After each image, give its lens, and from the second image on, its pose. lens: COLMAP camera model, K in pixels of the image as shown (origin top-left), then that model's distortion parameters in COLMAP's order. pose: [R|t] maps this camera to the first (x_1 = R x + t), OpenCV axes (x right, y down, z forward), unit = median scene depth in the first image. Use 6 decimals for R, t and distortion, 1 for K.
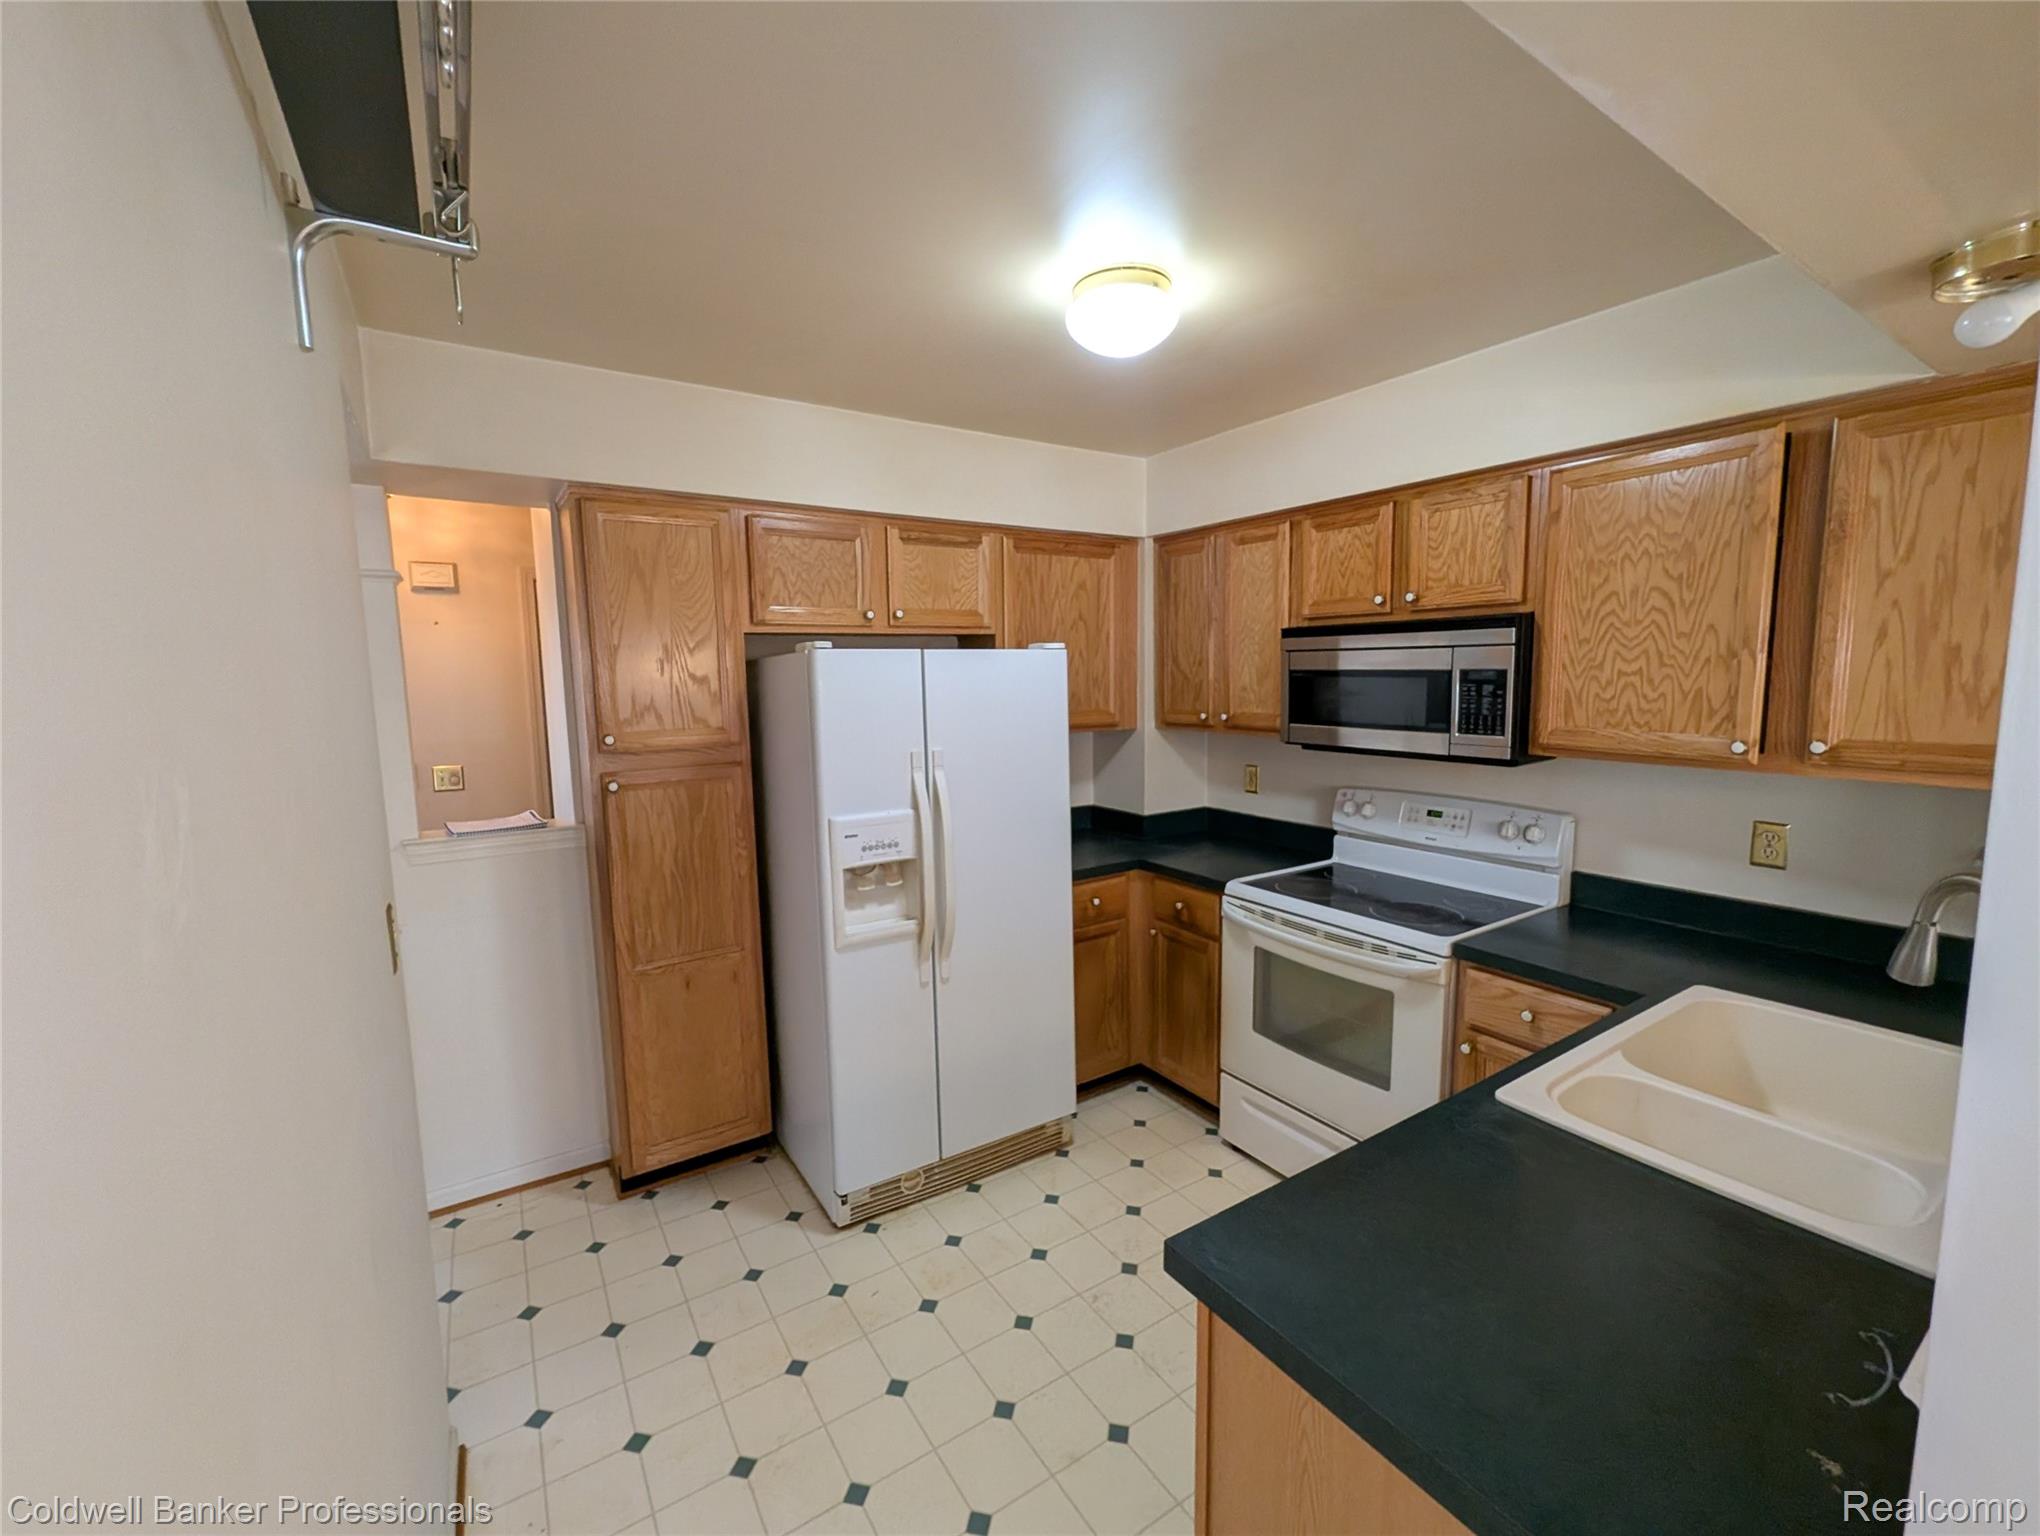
lens RADIAL K [[840.9, 0, 1022.0], [0, 840.9, 766.7], [0, 0, 1]] dist [0.000346, 0.000059]
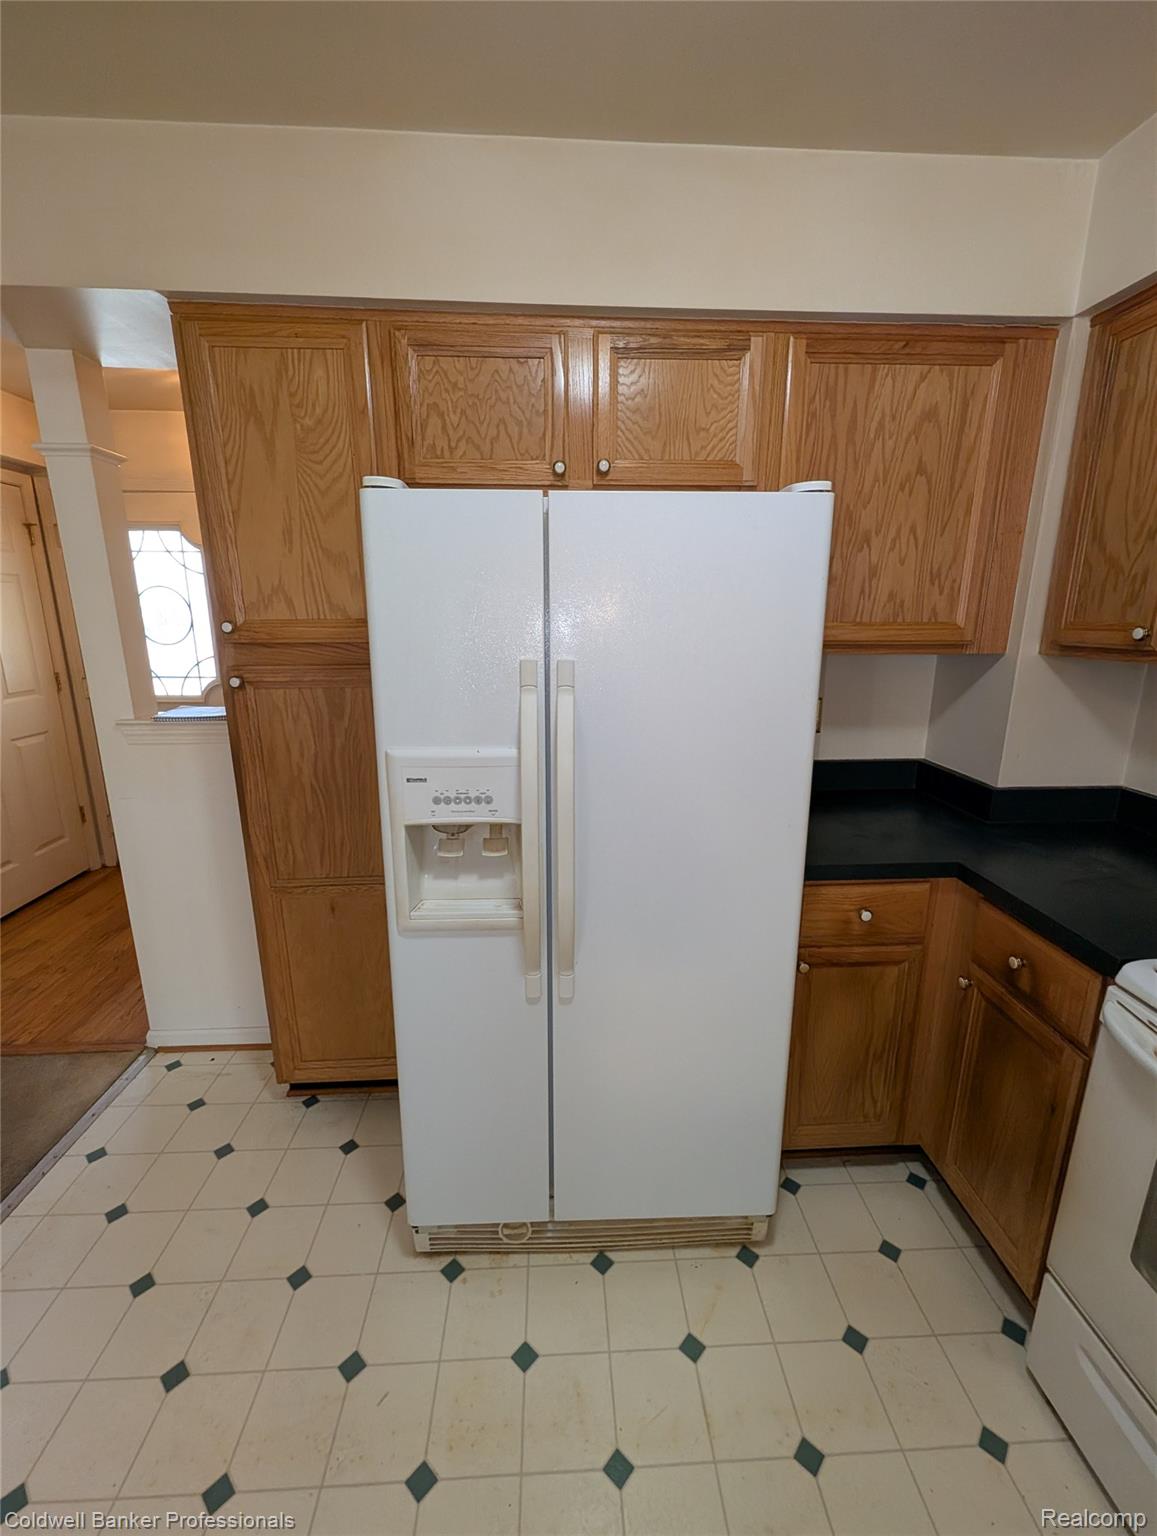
lens RADIAL K [[633.2, 0, 579.6], [0, 633.2, 765.7], [0, 0, 1]] dist [0.000346, 0.000059]
pose [[0.862410, 0.135127, -0.487842, 0.145530], [-0.071905, 0.986642, 0.146174, -0.011795], [0.501077, -0.090983, 0.860607, 0.578552]]
